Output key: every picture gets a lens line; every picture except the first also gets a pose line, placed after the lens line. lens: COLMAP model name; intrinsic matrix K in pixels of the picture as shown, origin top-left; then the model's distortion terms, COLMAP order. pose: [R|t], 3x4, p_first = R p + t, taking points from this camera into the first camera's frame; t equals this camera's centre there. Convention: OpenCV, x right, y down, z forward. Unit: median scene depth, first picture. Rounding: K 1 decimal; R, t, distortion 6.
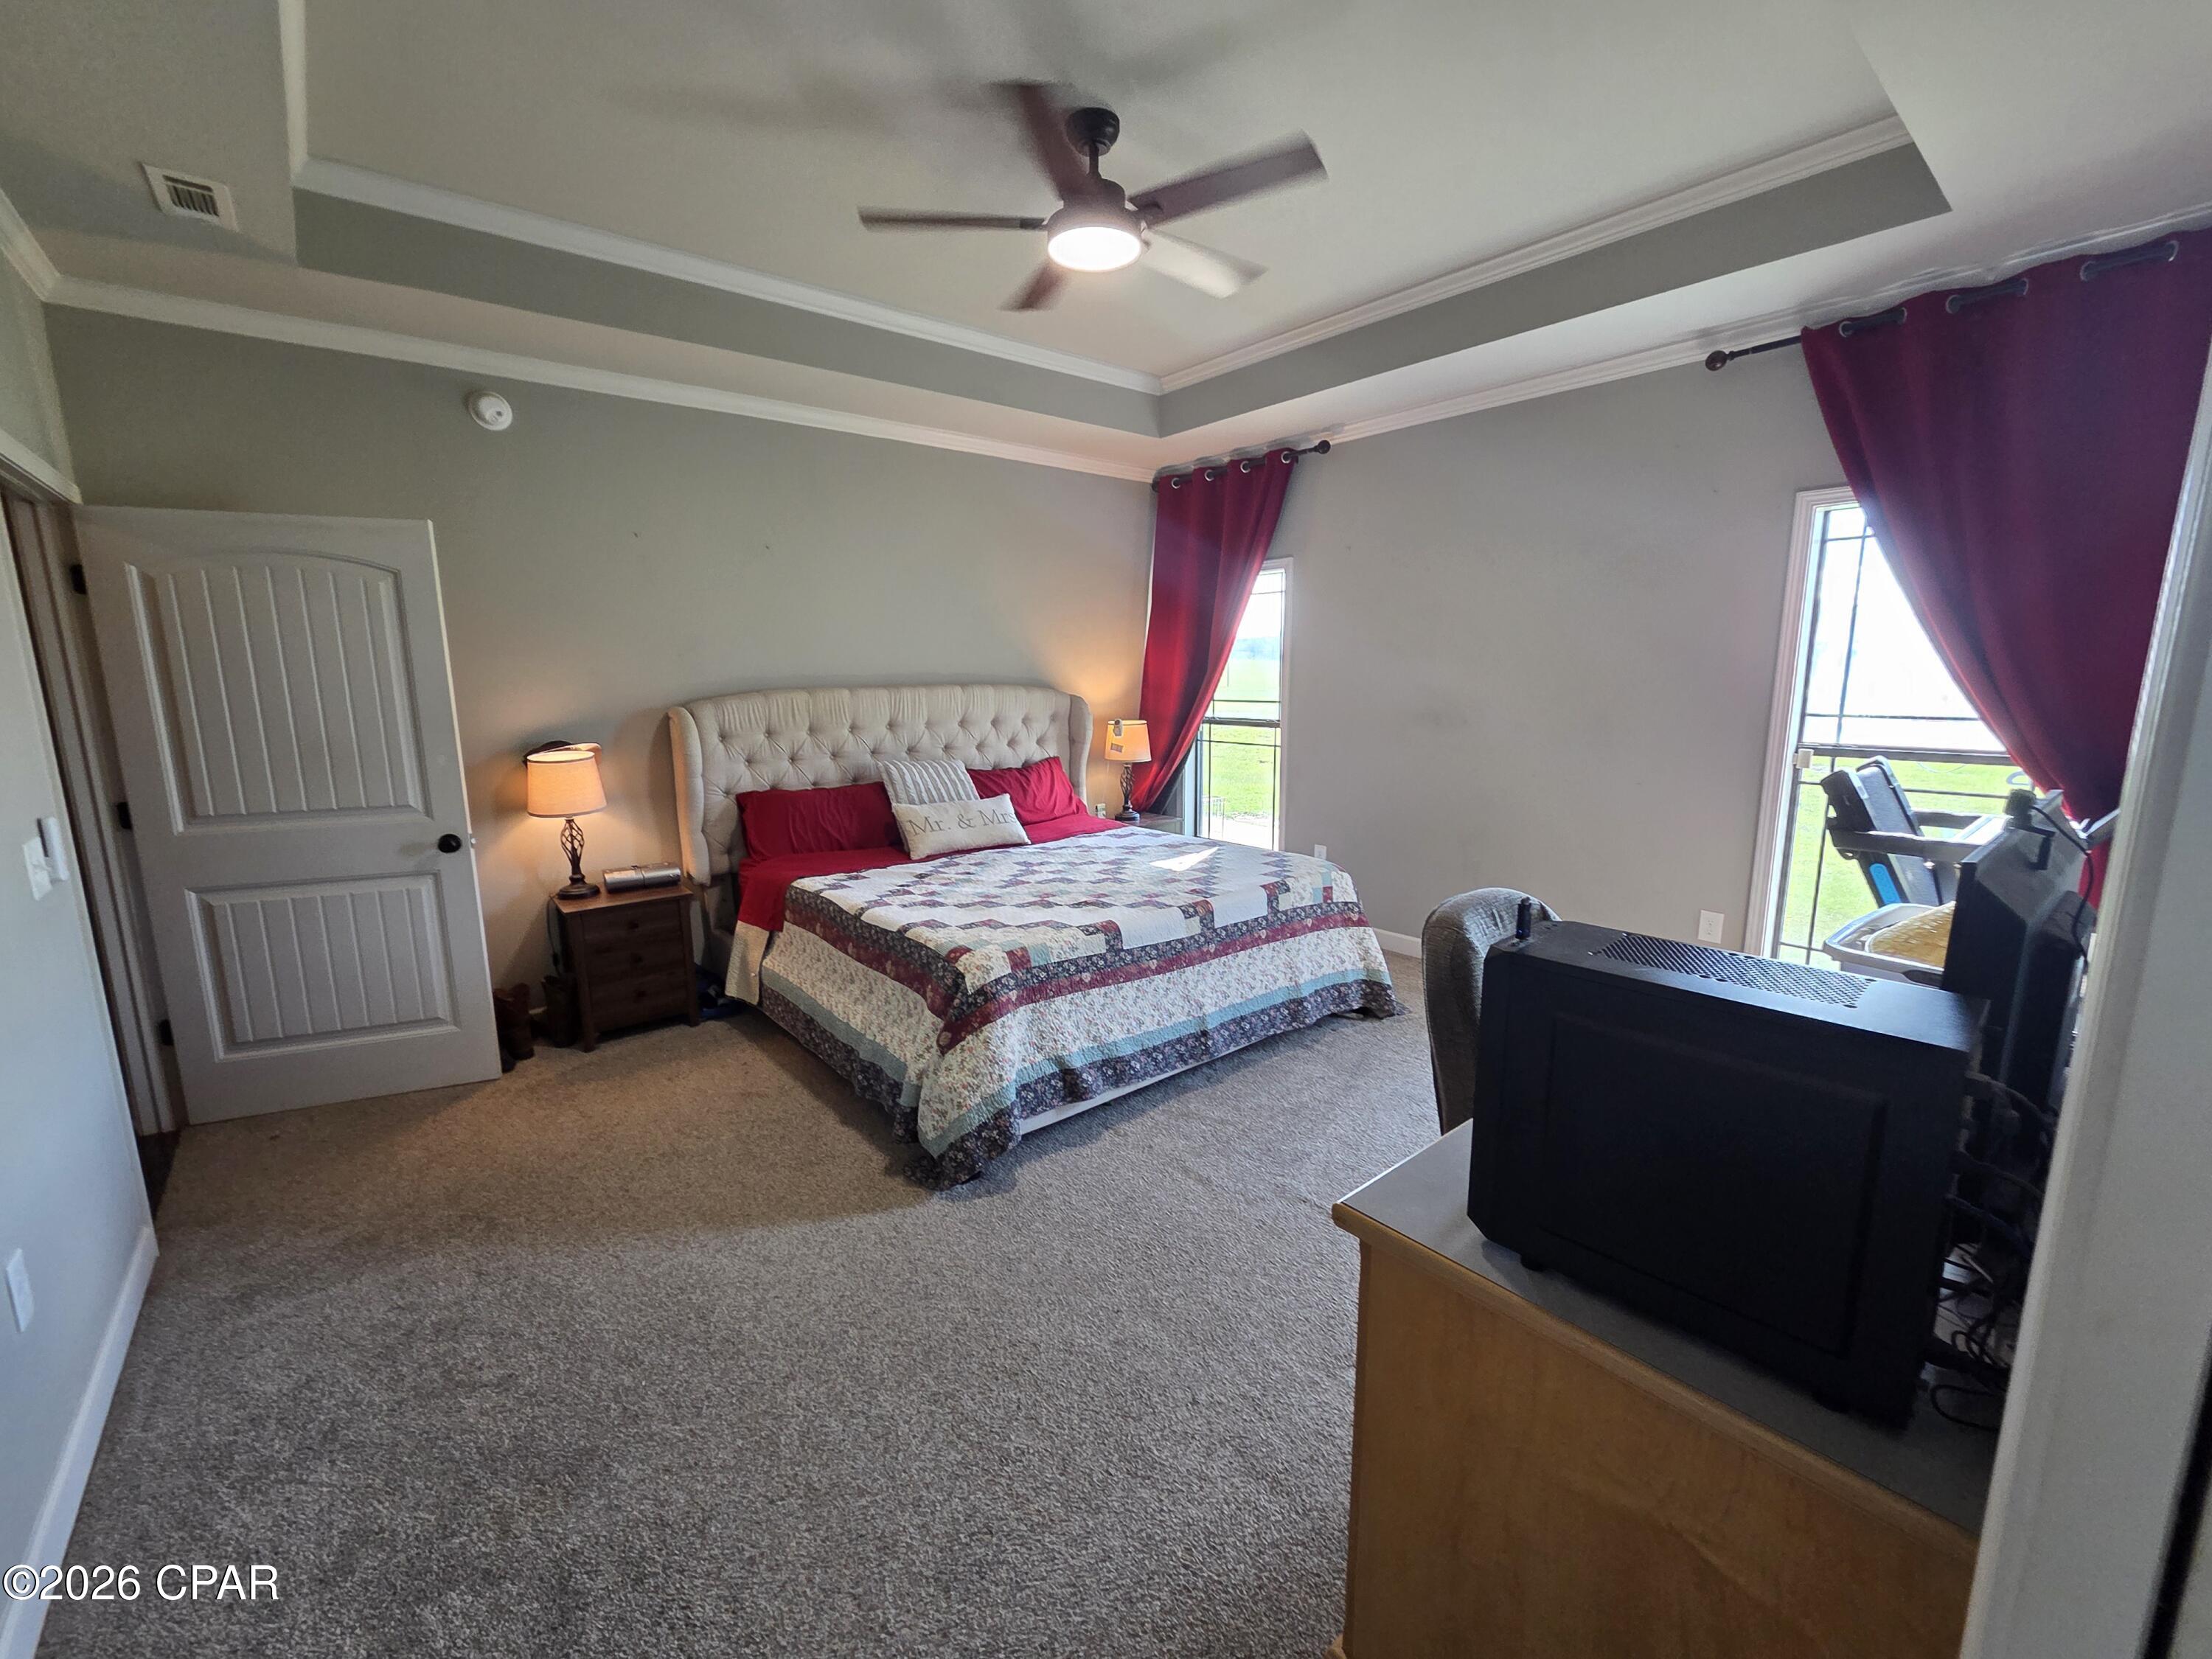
lens RADIAL K [[906.8, 0, 1102.9], [0, 906.8, 828.7], [0, 0, 1]] dist [0.000758, -0.001021]
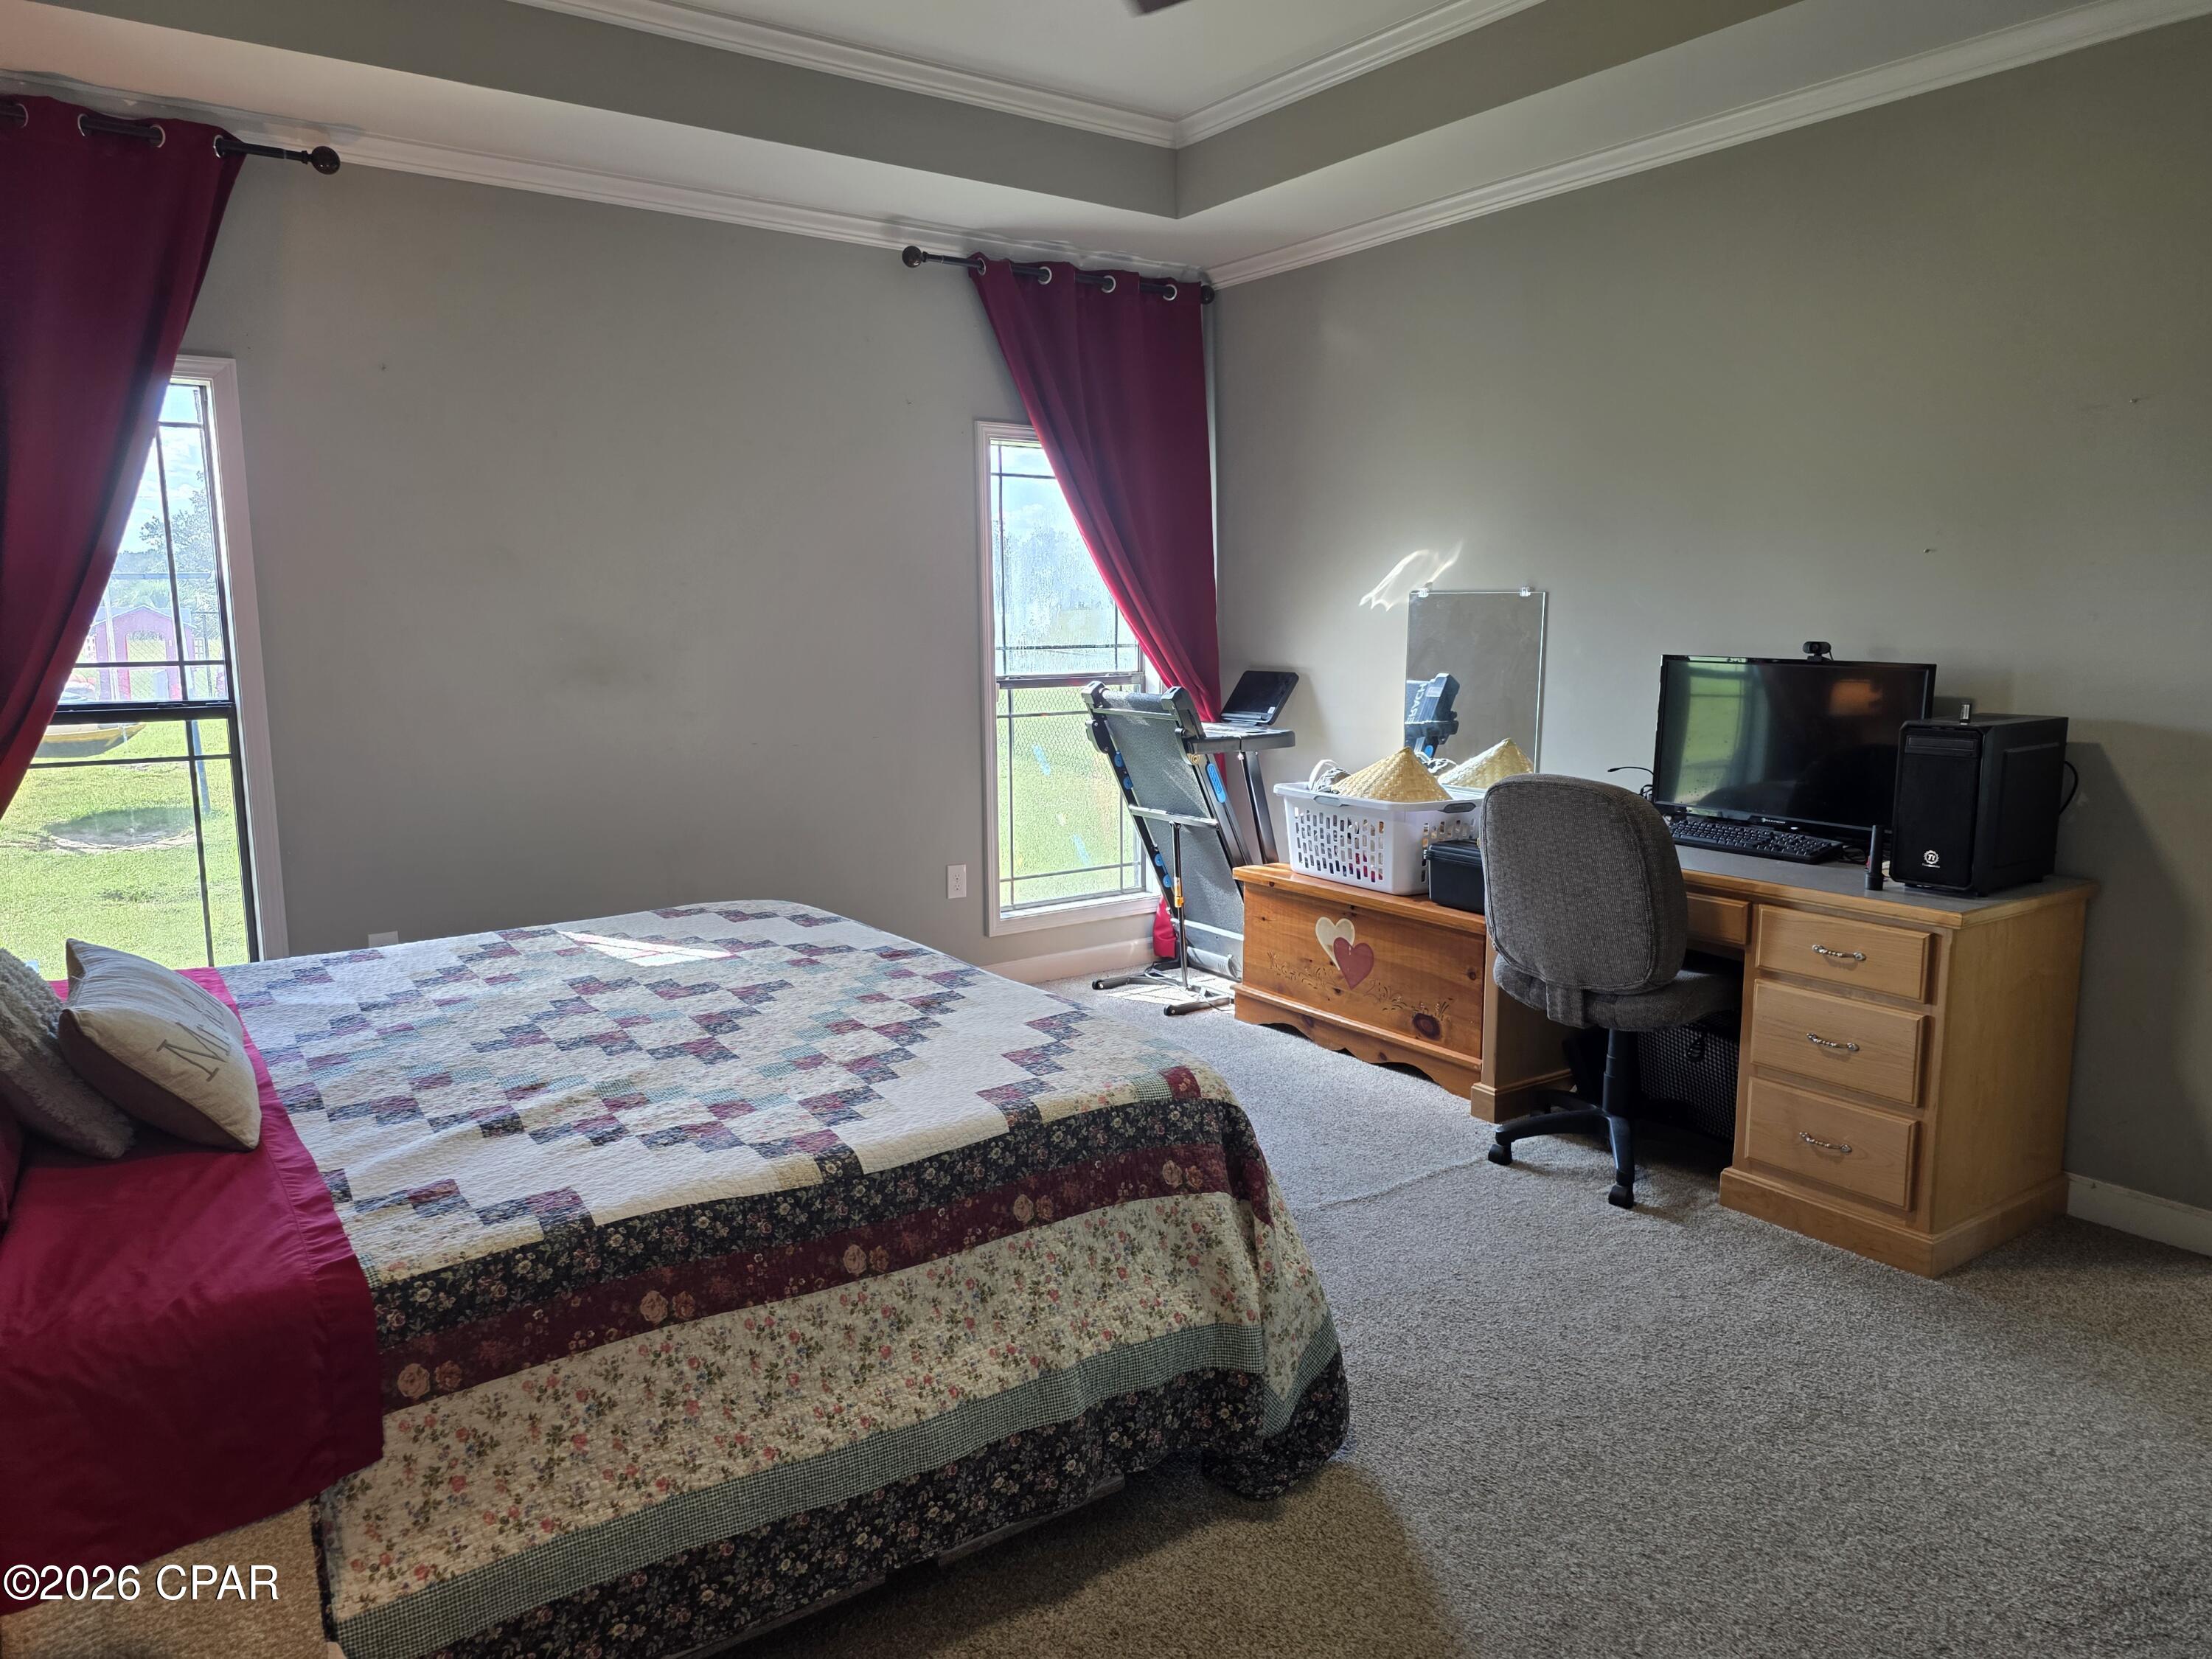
lens RADIAL K [[1478.8, 0, 1106.0], [0, 1478.8, 829.5], [0, 0, 1]] dist [0.024258, -0.001589]
pose [[0.086113, -0.133669, 0.987278, -0.879308], [0.178252, 0.977036, 0.116735, -0.105880], [-0.980209, 0.165932, 0.107962, 0.790331]]
